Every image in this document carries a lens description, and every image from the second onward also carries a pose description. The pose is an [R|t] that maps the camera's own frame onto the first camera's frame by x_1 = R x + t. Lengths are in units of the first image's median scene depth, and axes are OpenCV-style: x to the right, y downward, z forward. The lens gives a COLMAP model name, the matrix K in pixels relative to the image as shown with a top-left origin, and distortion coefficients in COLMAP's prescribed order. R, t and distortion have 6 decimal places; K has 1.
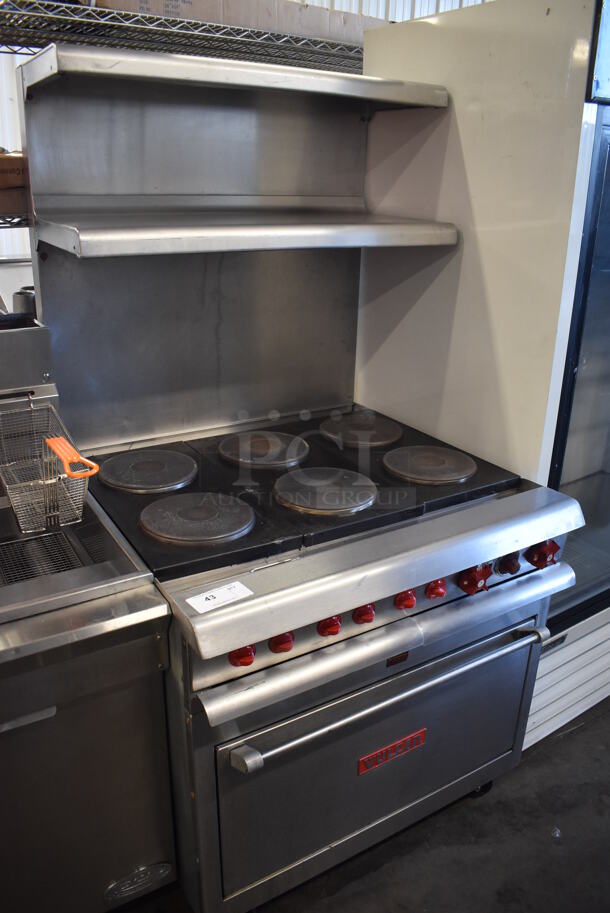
lens RADIAL K [[711.0, 0, 305.0], [0, 711.0, 456.5], [0, 0, 1]] dist [-0.093437, 0.000607]
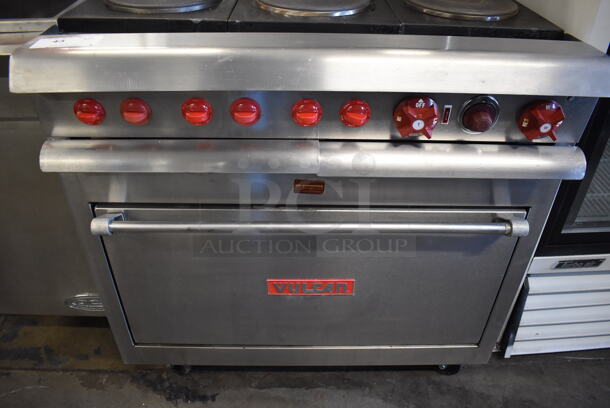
lens RADIAL K [[475.1, 0, 305.0], [0, 475.1, 204.0], [0, 0, 1]] dist [-0.093437, 0.000607]
pose [[0.858046, 0.298581, -0.417860, 0.333922], [-0.186535, 0.939255, 0.288105, 0.118352], [0.478500, -0.169262, 0.861620, 0.420629]]
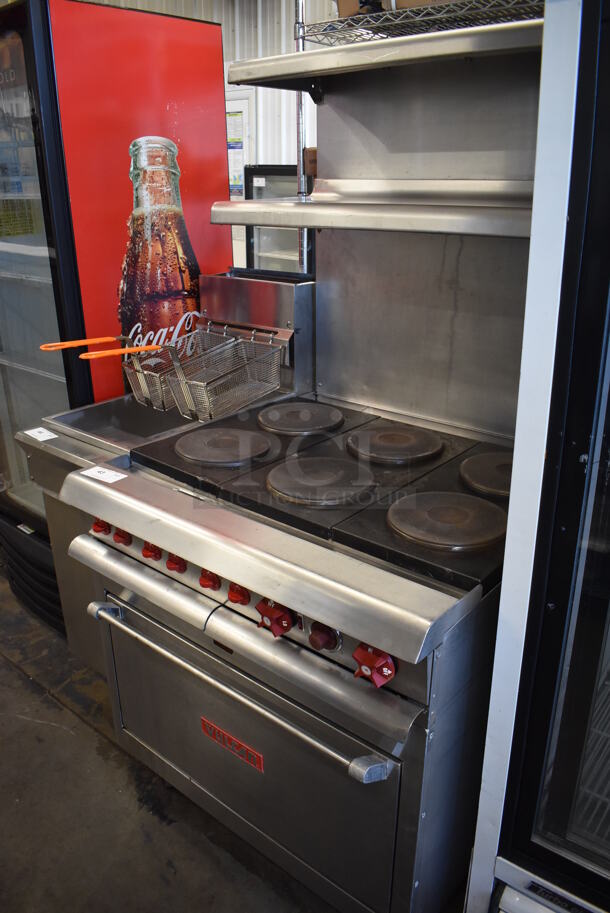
lens RADIAL K [[703.0, 0, 305.0], [0, 703.0, 456.5], [0, 0, 1]] dist [-0.104473, 0.000931]
pose [[0.313910, 0.320786, -0.893620, 0.823335], [-0.336273, 0.917749, 0.211322, -0.167999], [0.887908, 0.234164, 0.395962, 0.577092]]
